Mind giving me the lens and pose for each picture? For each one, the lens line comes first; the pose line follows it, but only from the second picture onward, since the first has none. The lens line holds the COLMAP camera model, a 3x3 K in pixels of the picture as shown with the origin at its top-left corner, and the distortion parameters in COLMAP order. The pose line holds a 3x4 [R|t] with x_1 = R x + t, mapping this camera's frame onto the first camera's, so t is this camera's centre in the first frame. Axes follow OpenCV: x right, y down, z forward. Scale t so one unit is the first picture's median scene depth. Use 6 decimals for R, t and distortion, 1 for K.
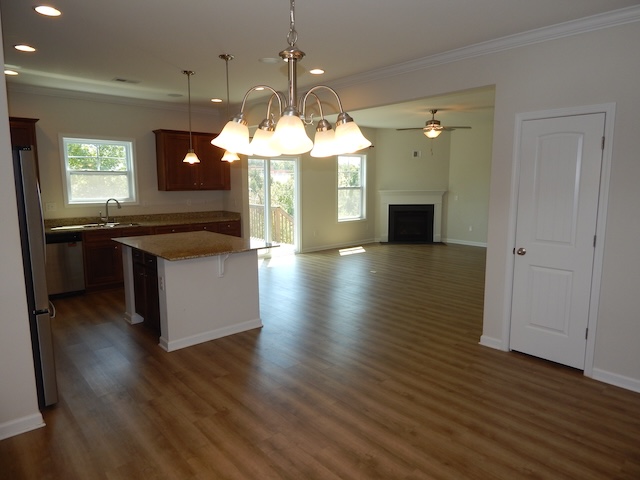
lens RADIAL K [[419.7, 0, 320.0], [0, 419.7, 240.0], [0, 0, 1]] dist [0.001835, 0.000757]
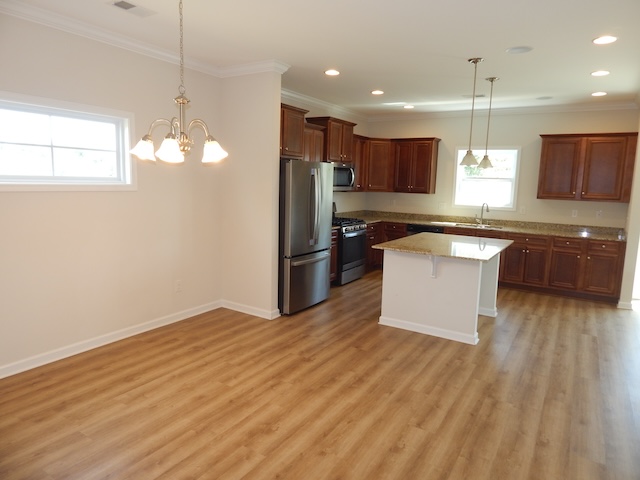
lens RADIAL K [[414.9, 0, 320.0], [0, 414.9, 240.0], [0, 0, 1]] dist [-0.000168, -0.000079]
pose [[0.271660, 0.142147, -0.951838, 0.796042], [-0.162354, 0.981626, 0.100259, -0.074294], [0.948600, 0.127298, 0.289746, 0.515376]]
